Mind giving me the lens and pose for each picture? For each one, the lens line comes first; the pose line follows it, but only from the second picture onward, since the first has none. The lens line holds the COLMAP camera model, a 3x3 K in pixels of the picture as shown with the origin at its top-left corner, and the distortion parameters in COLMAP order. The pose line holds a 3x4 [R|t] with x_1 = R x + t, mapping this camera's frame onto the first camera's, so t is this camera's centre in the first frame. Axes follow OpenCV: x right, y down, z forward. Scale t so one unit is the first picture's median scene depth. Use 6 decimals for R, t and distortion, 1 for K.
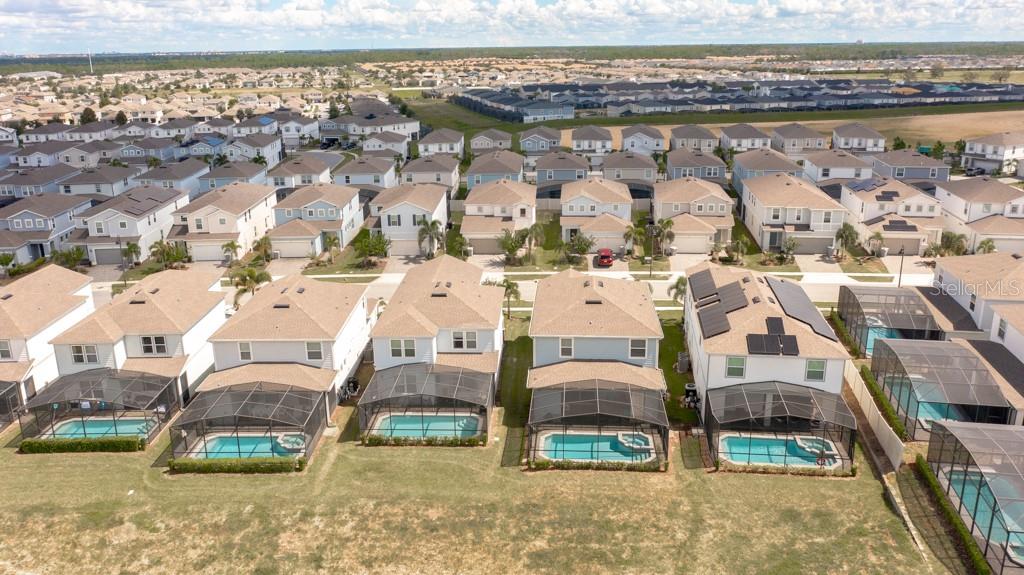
lens RADIAL K [[807.1, 0, 513.4], [0, 807.1, 290.9], [0, 0, 1]] dist [-0.002456, 0.025472]
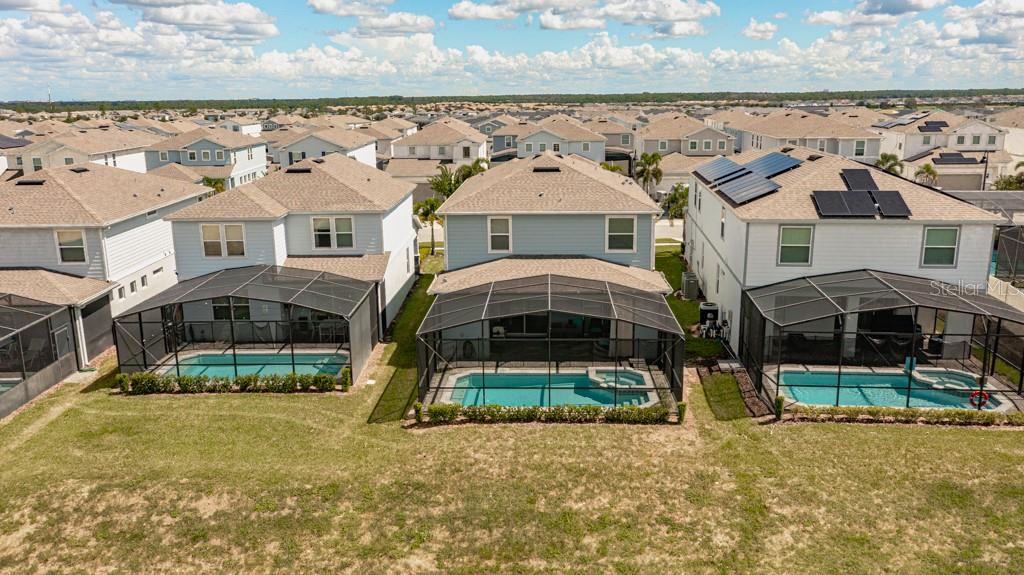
lens RADIAL K [[807.1, 0, 508.1], [0, 807.1, 281.3], [0, 0, 1]] dist [-0.002456, 0.025472]
pose [[0.999704, -0.006042, 0.023554, 0.067367], [0.007770, 0.997231, -0.073955, 0.171902], [-0.023042, 0.074116, 0.996983, 0.482661]]
